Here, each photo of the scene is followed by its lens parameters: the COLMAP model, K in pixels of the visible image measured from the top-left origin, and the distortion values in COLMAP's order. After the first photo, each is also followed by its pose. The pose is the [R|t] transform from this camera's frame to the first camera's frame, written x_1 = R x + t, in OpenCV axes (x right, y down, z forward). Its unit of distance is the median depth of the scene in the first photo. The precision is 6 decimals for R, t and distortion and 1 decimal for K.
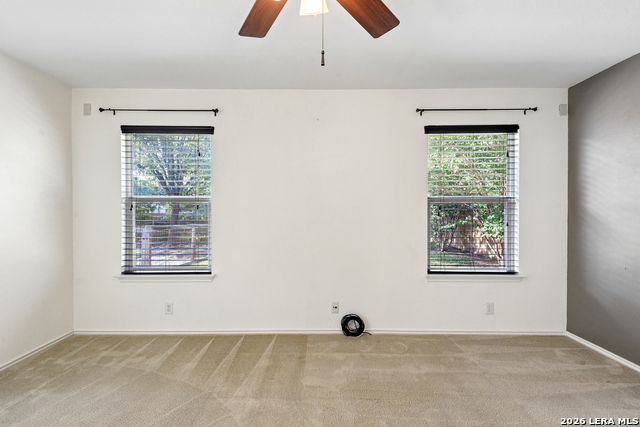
lens RADIAL K [[296.4, 0, 320.3], [0, 296.4, 215.6], [0, 0, 1]] dist [0.016155, -0.016269]
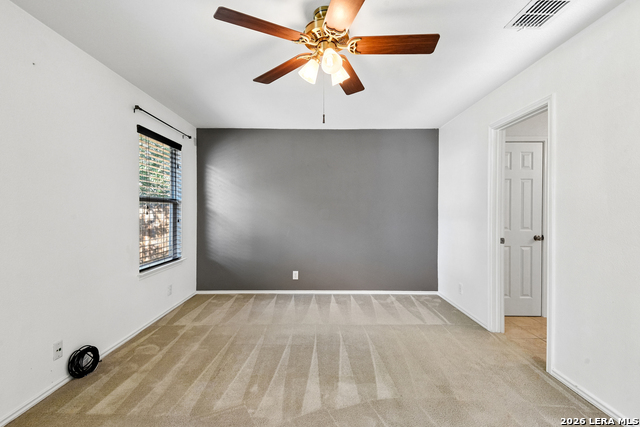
lens RADIAL K [[282.8, 0, 320.0], [0, 282.8, 213.5], [0, 0, 1]] dist [-0.000785, -0.000183]
pose [[-0.006487, -0.009732, 0.999932, -0.670726], [0.012606, 0.999872, 0.009813, -0.005062], [-0.999899, 0.012669, -0.006363, 0.440947]]
